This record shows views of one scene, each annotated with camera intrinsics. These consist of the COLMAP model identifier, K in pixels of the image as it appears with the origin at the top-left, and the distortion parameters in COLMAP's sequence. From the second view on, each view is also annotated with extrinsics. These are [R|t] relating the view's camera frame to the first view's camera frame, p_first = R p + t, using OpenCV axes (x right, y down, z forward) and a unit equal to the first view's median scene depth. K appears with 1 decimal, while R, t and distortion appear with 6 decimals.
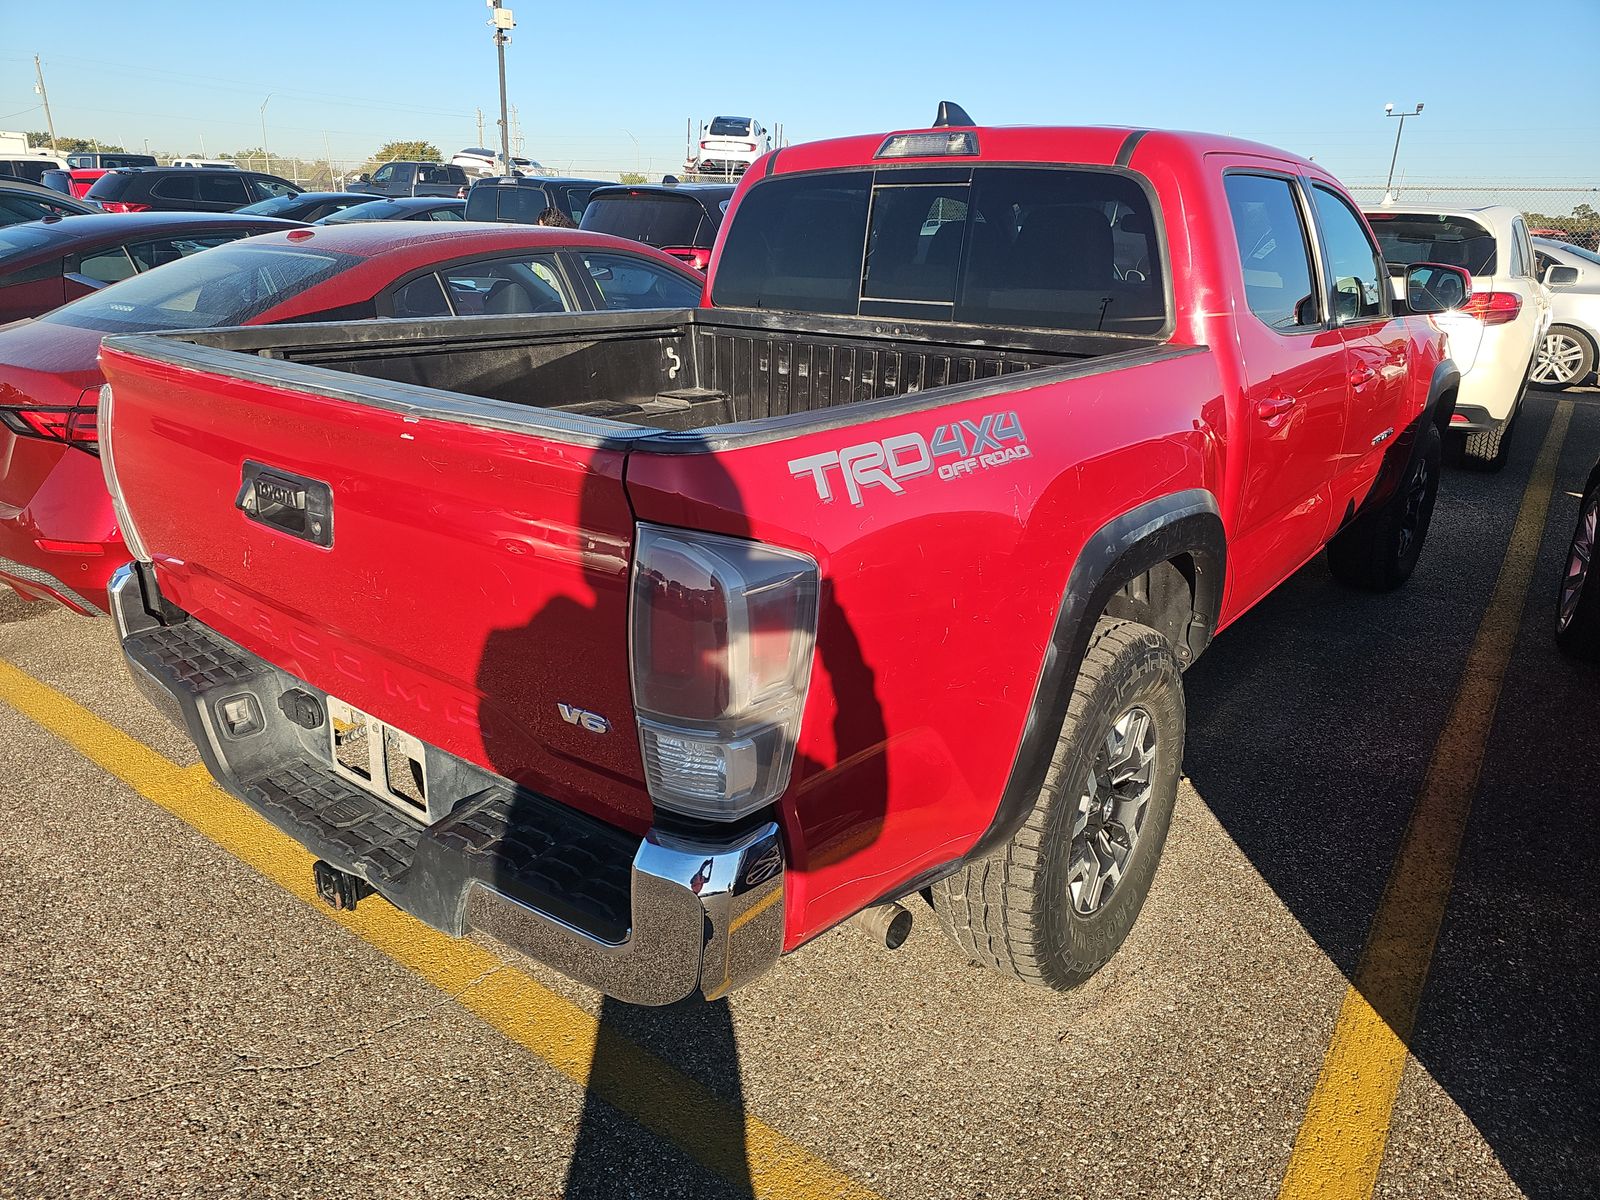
lens RADIAL K [[1049.6, 0, 779.2], [0, 1049.6, 602.6], [0, 0, 1]] dist [0.040990, -0.032935]
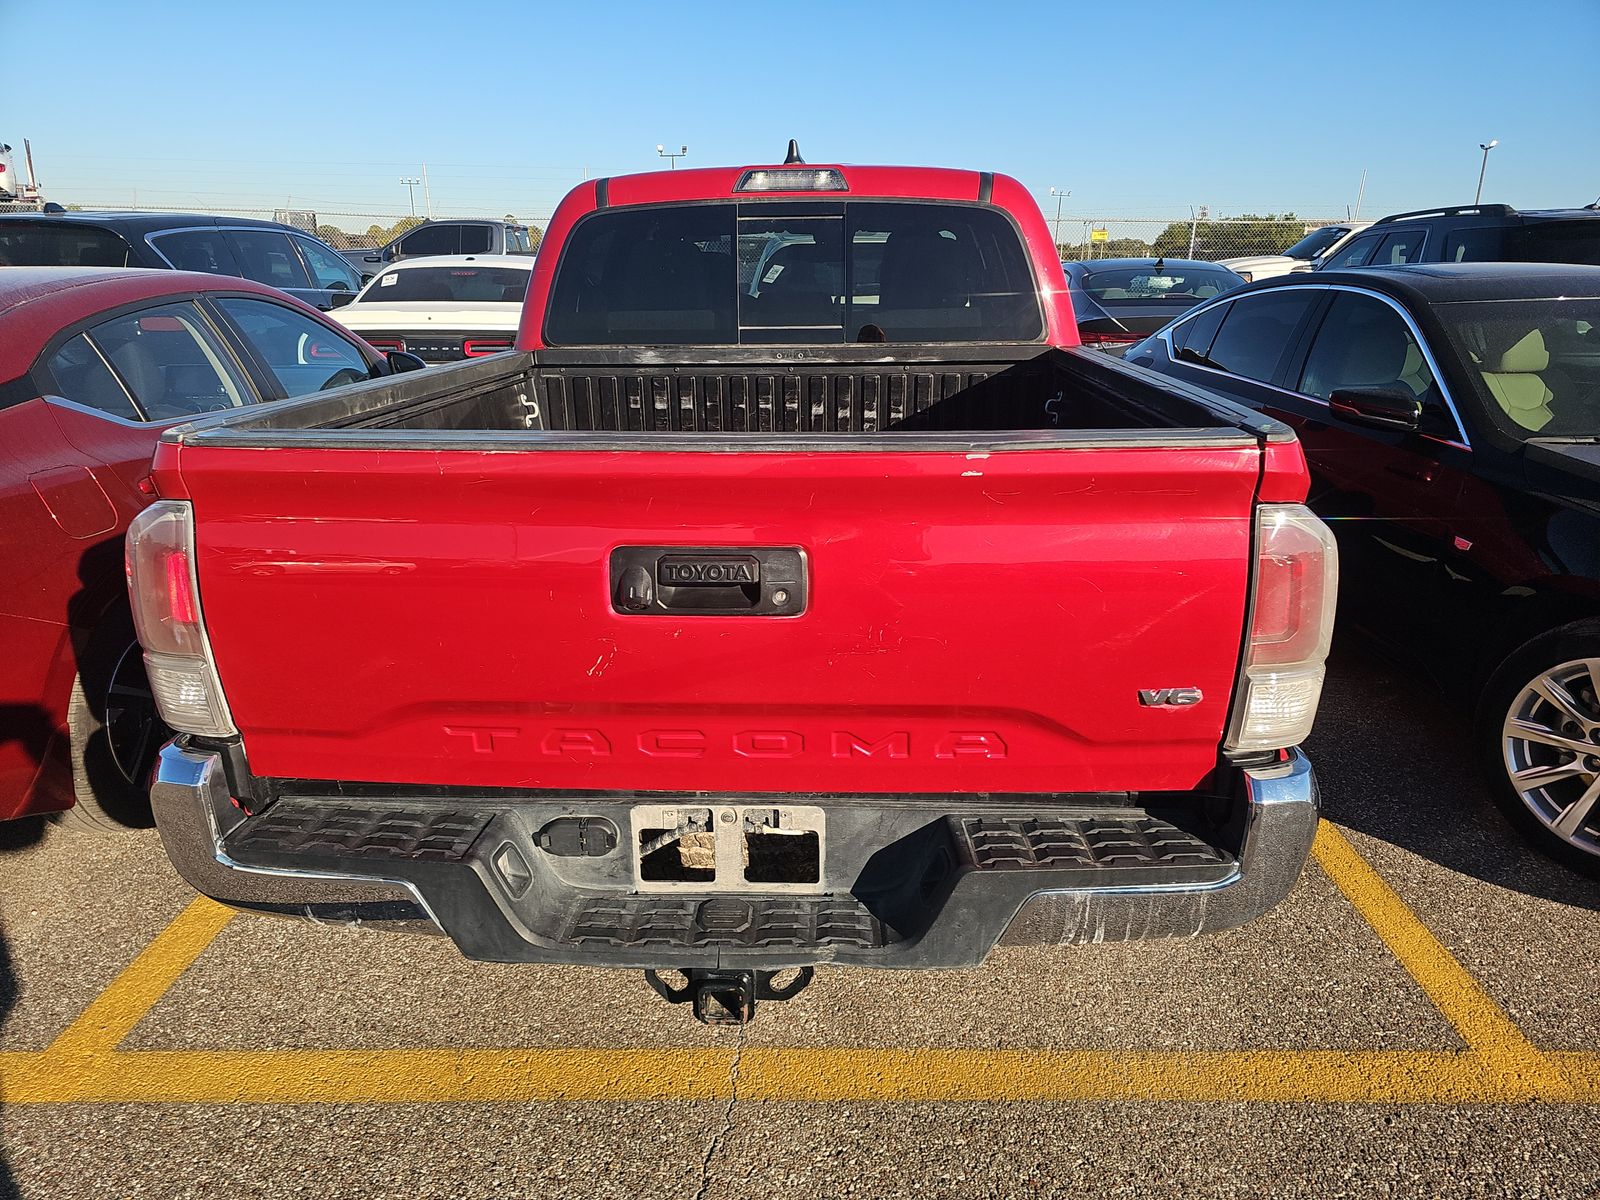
lens RADIAL K [[1071.1, 0, 779.6], [0, 1071.1, 610.3], [0, 0, 1]] dist [0.051556, -0.039452]
pose [[0.821921, -0.199243, 0.533617, -0.516224], [0.213104, 0.976355, 0.036313, -0.051663], [-0.528235, 0.083869, 0.844946, 0.123210]]
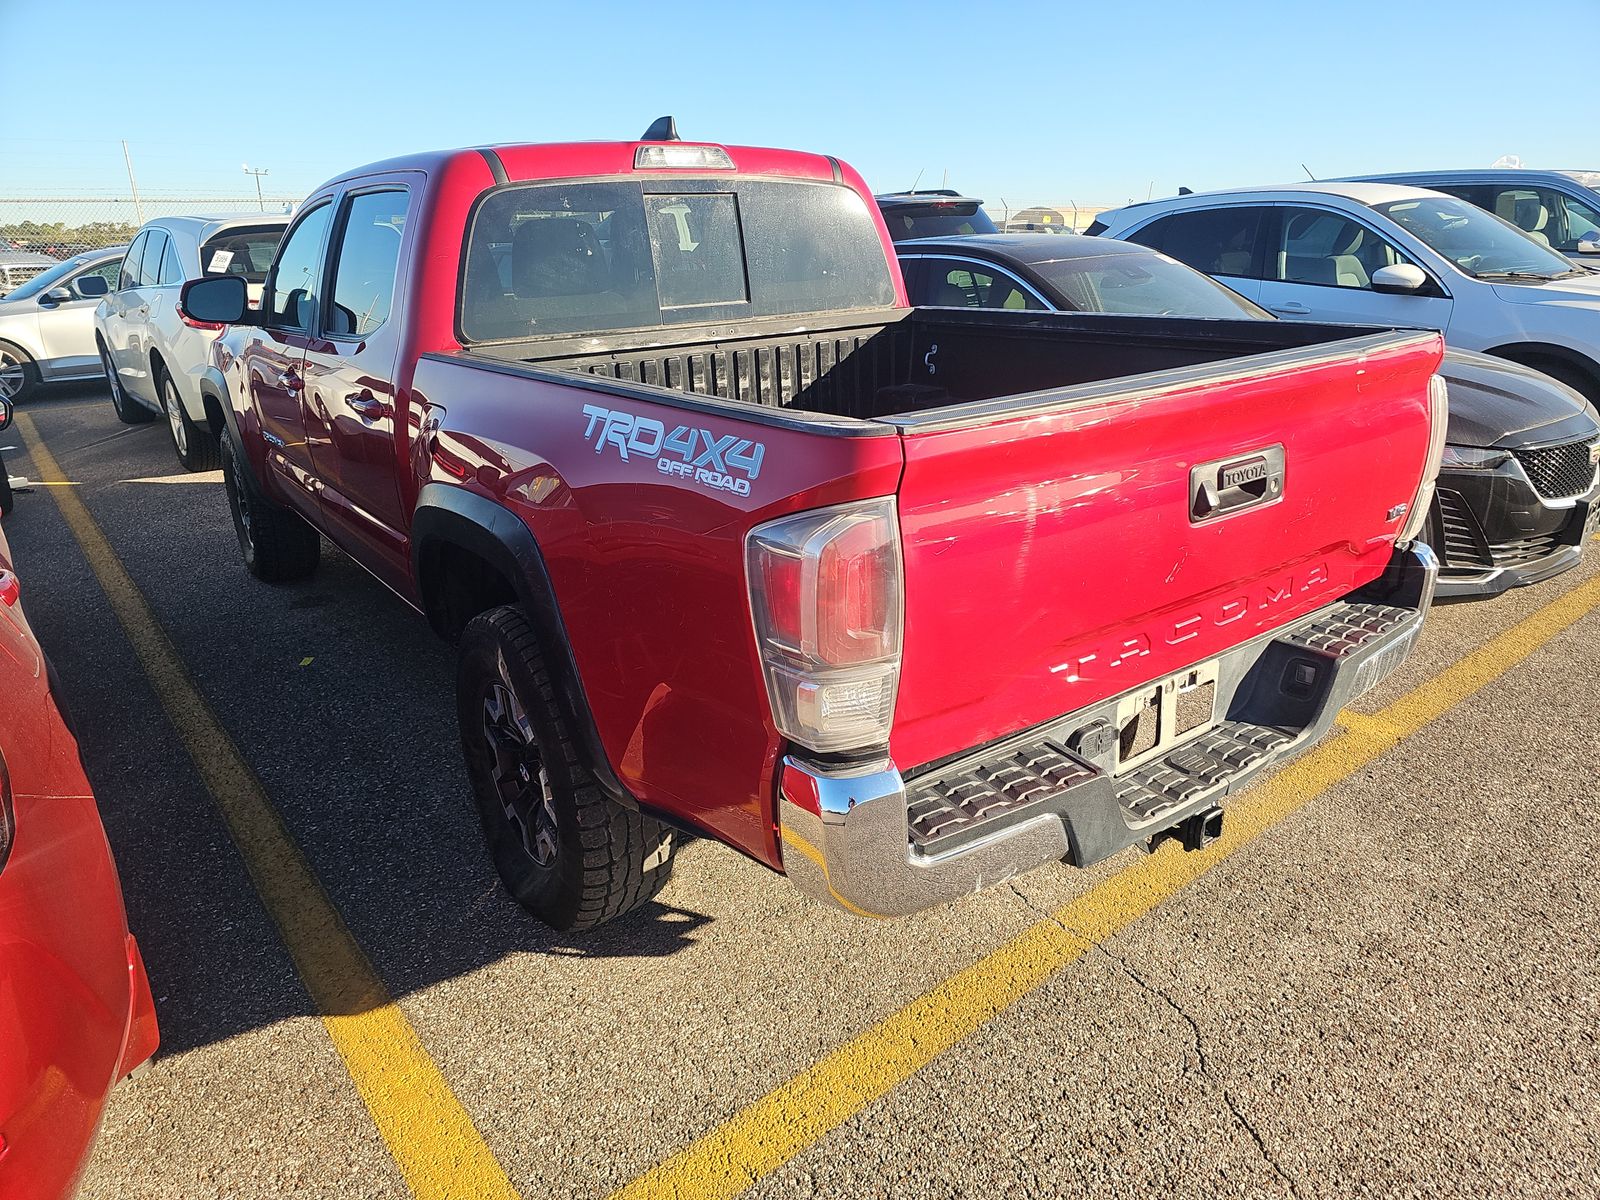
lens RADIAL K [[1050.6, 0, 803.4], [0, 1050.6, 650.0], [0, 0, 1]] dist [0.030220, -0.036232]
pose [[0.259930, -0.378989, 0.888146, -0.933015], [0.358503, 0.891898, 0.275669, -0.232287], [-0.896612, 0.246748, 0.367699, 0.601672]]
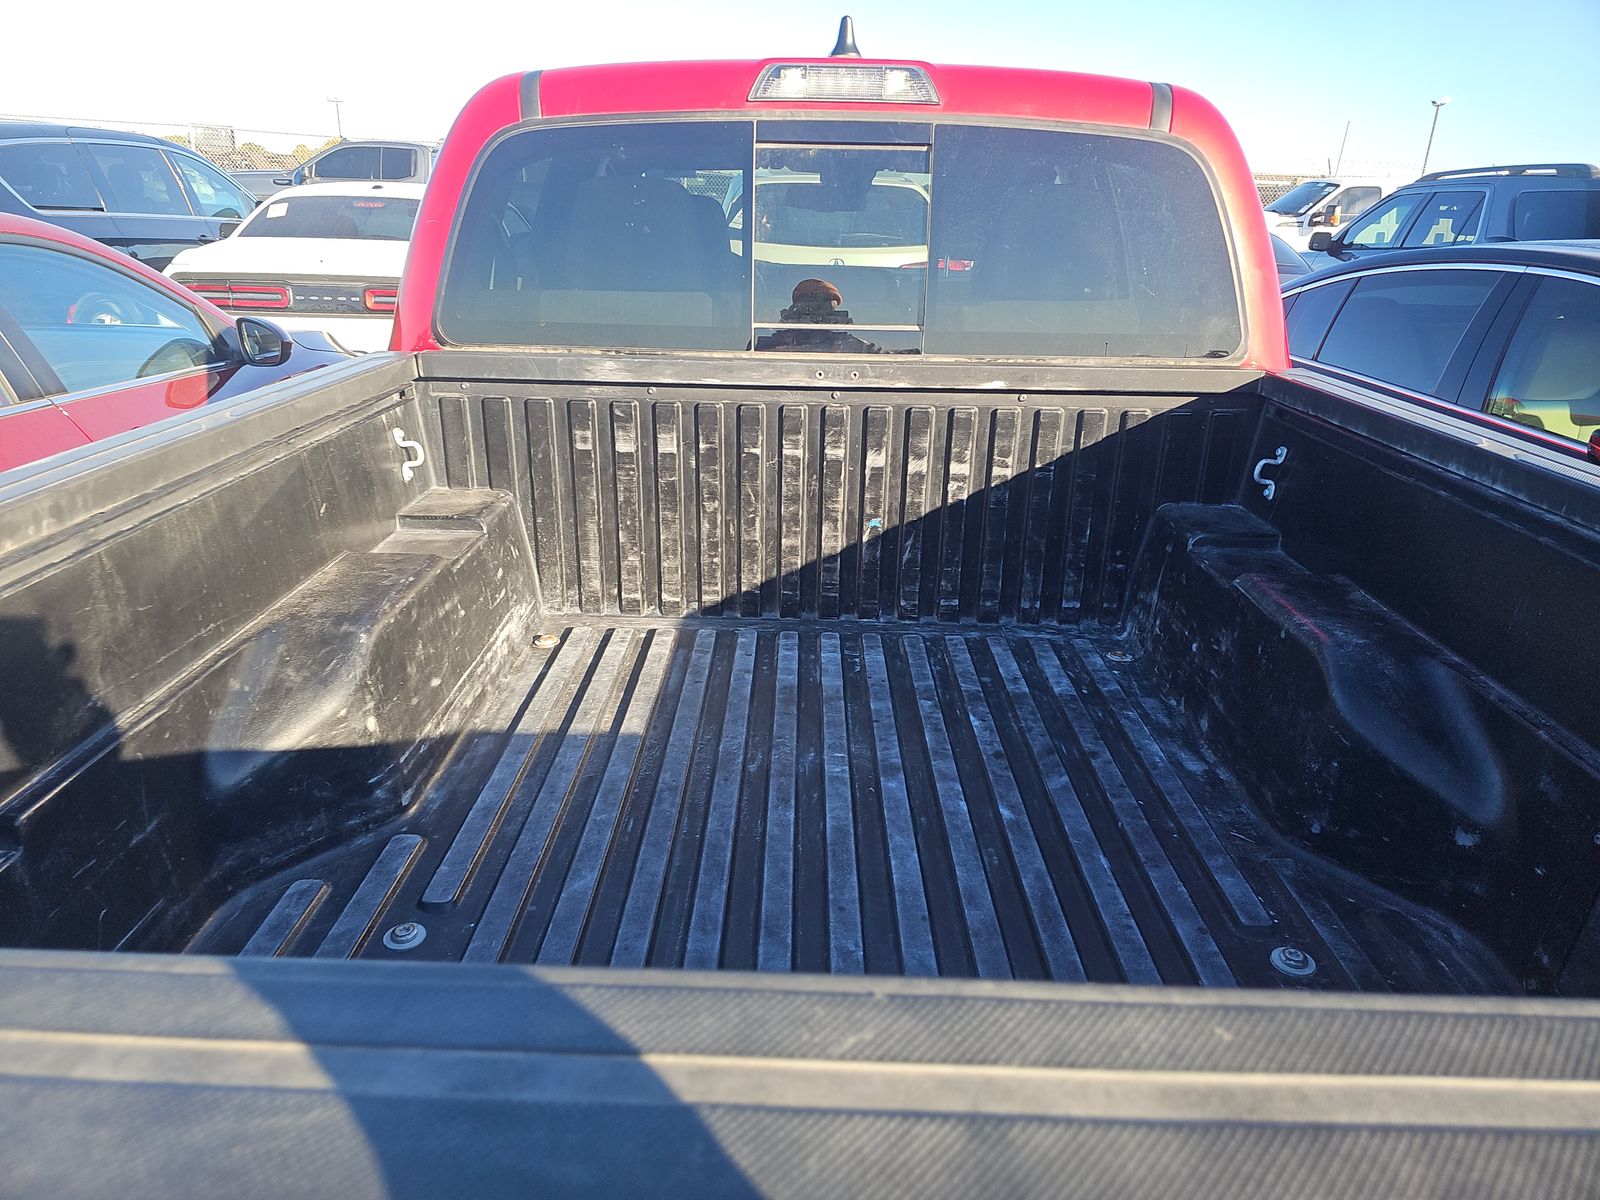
lens RADIAL K [[1049.6, 0, 779.2], [0, 1049.6, 602.6], [0, 0, 1]] dist [0.040990, -0.032935]
pose [[0.791255, -0.220842, 0.570215, -0.318620], [0.199056, 0.974739, 0.101295, -0.191309], [-0.578181, 0.033354, 0.815227, 0.490907]]
